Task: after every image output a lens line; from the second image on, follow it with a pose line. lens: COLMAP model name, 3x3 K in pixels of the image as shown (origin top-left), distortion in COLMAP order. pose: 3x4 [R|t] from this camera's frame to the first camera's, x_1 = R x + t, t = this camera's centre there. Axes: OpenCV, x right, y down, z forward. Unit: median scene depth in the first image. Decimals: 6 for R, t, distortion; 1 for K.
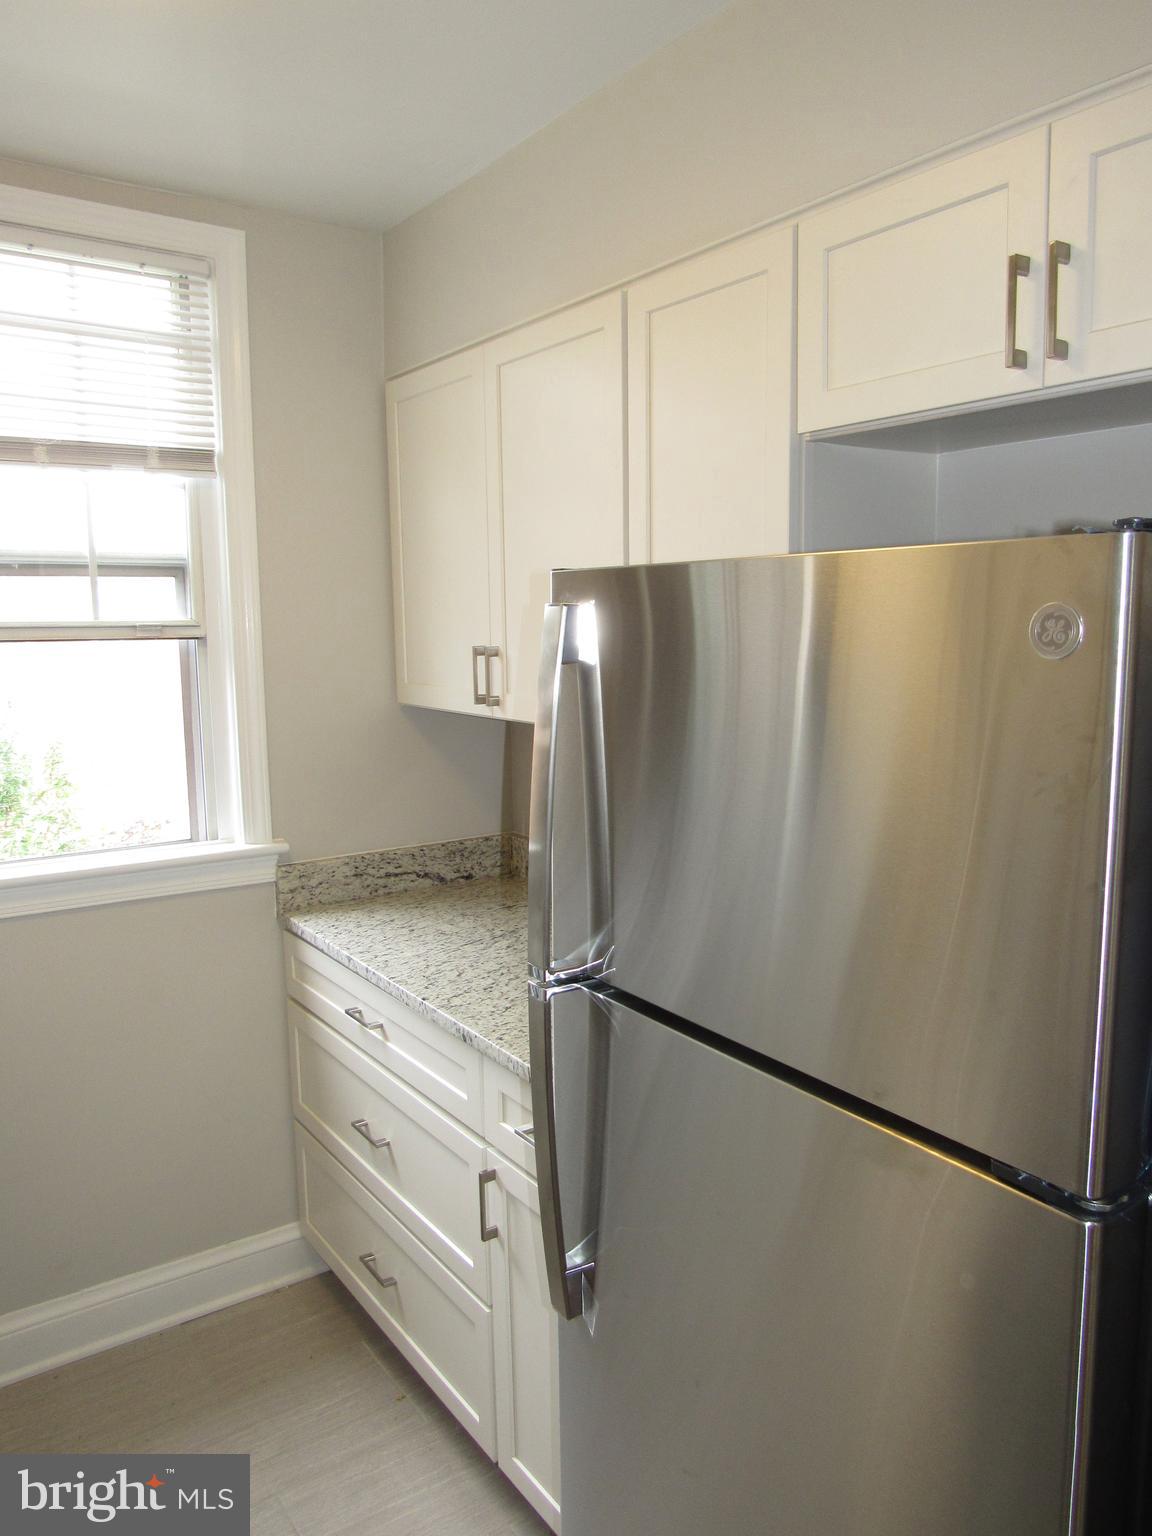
lens RADIAL K [[1101.6, 0, 588.4], [0, 1101.6, 789.7], [0, 0, 1]] dist [-0.018063, 0.012370]
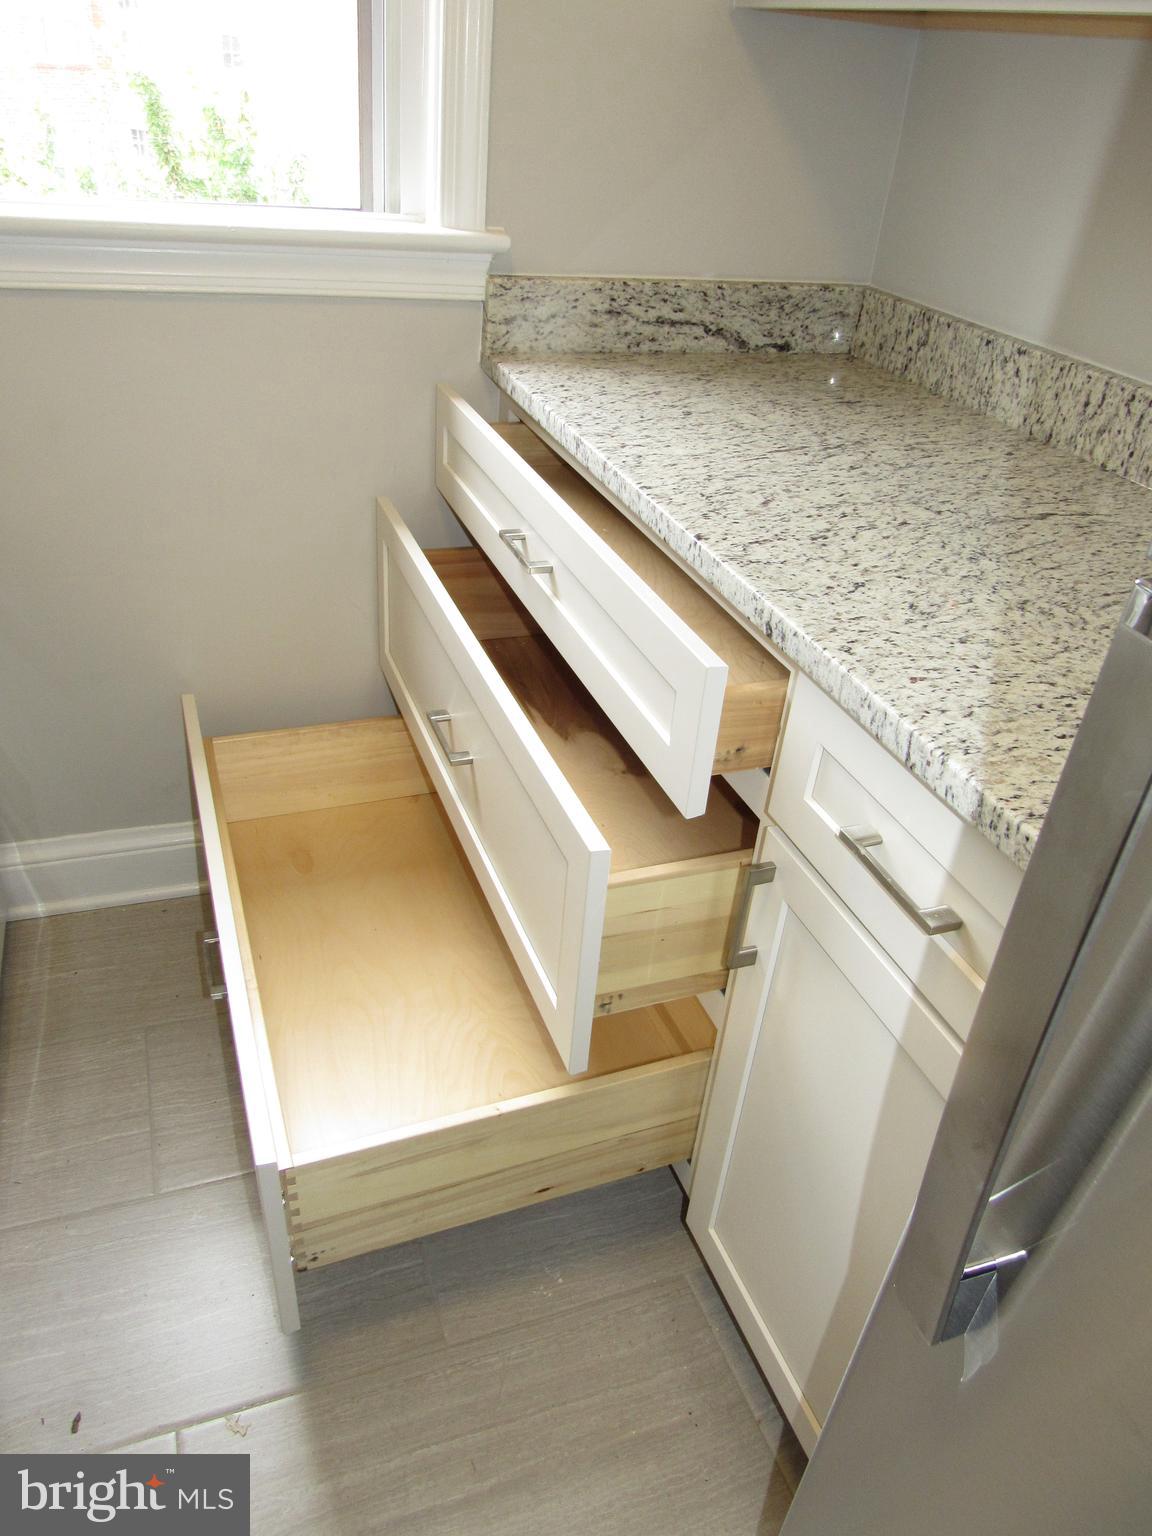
lens RADIAL K [[1101.6, 0, 590.4], [0, 1101.6, 769.0], [0, 0, 1]] dist [-0.018063, 0.012370]
pose [[0.963247, 0.214403, -0.161820, -0.074004], [-0.133158, 0.904323, 0.405549, 0.068021], [0.233288, -0.369096, 0.899636, 0.384093]]
